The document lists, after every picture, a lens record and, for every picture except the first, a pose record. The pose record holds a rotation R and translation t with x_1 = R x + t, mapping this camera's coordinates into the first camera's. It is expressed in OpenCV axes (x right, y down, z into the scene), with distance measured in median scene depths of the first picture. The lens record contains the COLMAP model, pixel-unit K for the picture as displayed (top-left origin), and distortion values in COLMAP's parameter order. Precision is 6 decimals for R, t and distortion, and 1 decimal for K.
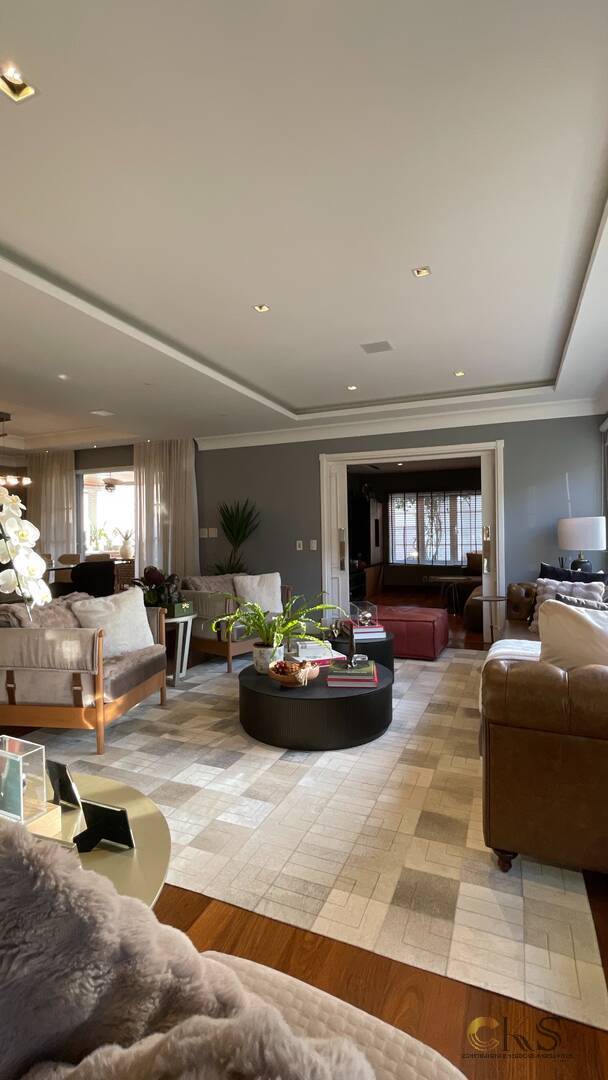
lens RADIAL K [[503.0, 0, 302.9], [0, 503.0, 535.6], [0, 0, 1]] dist [0.001149, -0.000129]
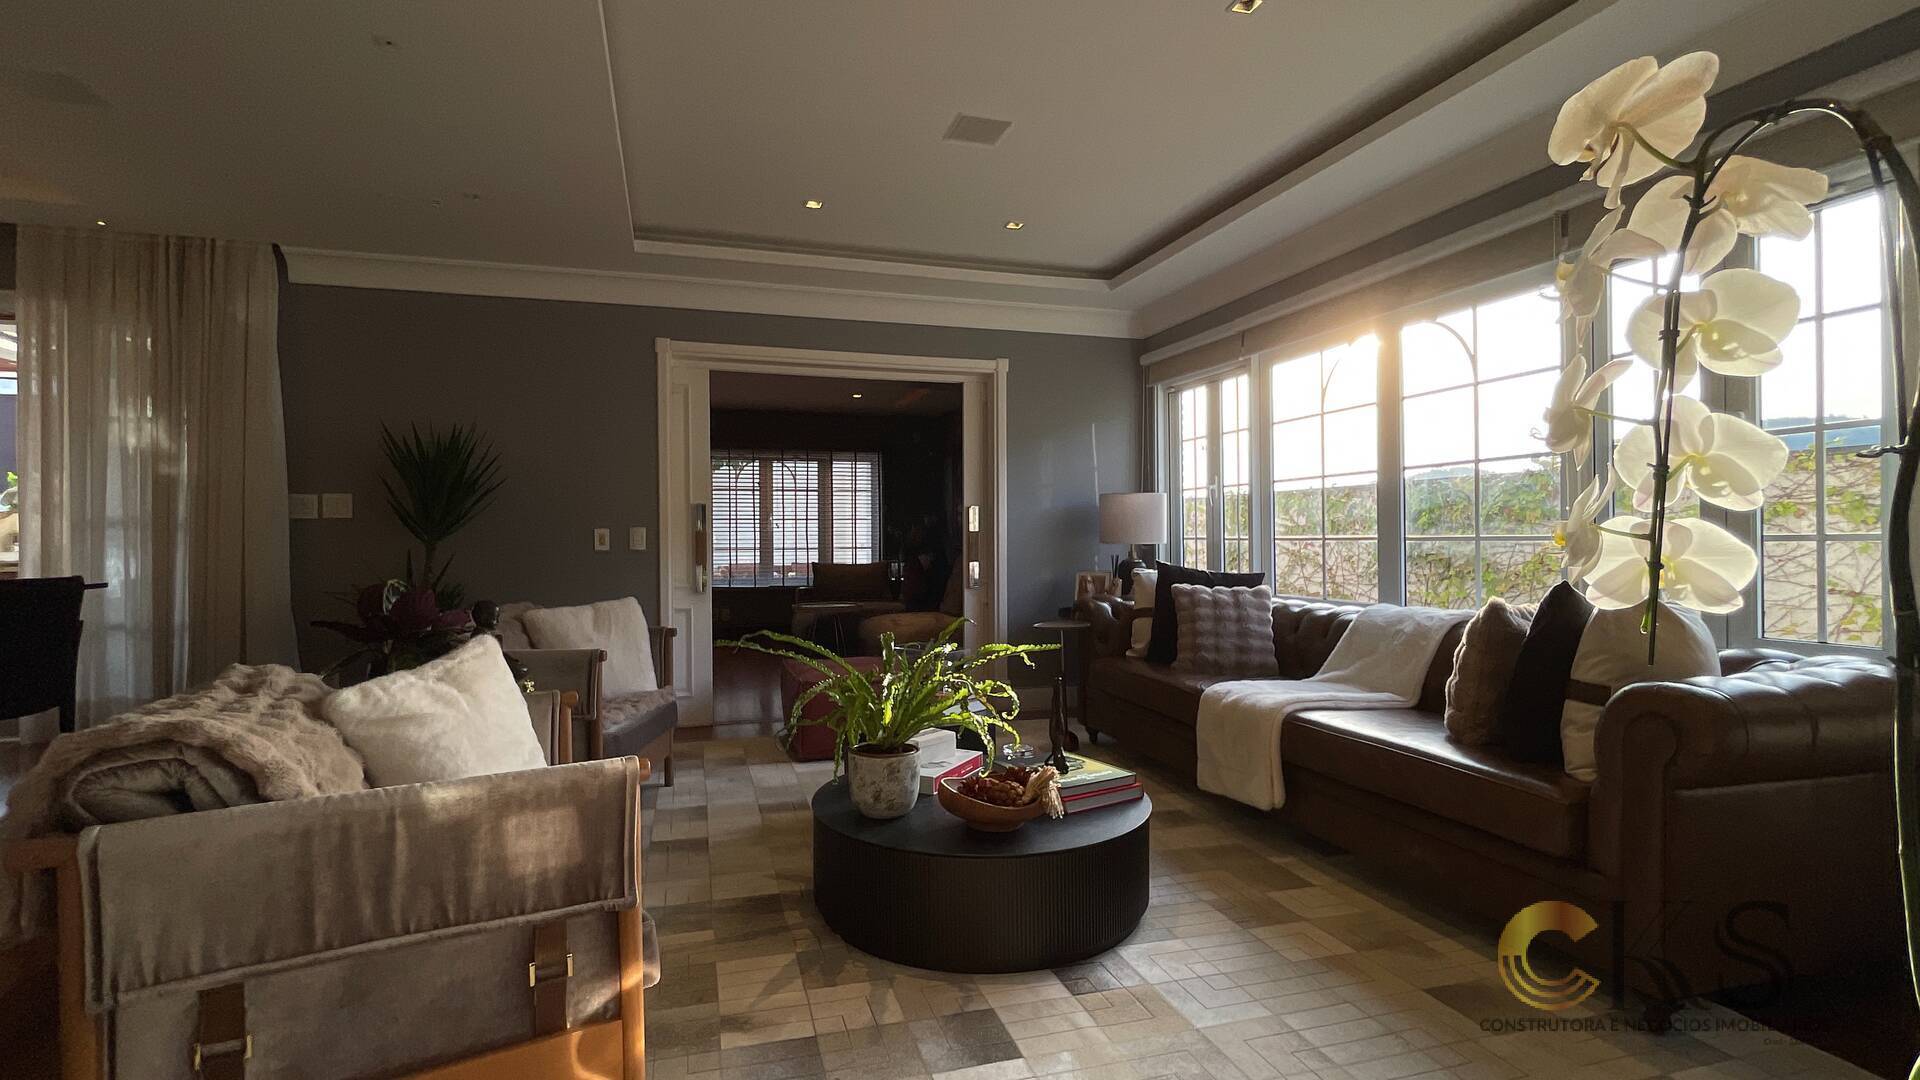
lens RADIAL K [[894.2, 0, 954.1], [0, 894.2, 545.3], [0, 0, 1]] dist [0.001149, -0.000129]
pose [[0.772810, 0.005240, 0.634616, -0.497893], [-0.004657, 0.999986, -0.002586, 0.047662], [-0.634620, -0.000957, 0.772824, 0.377526]]
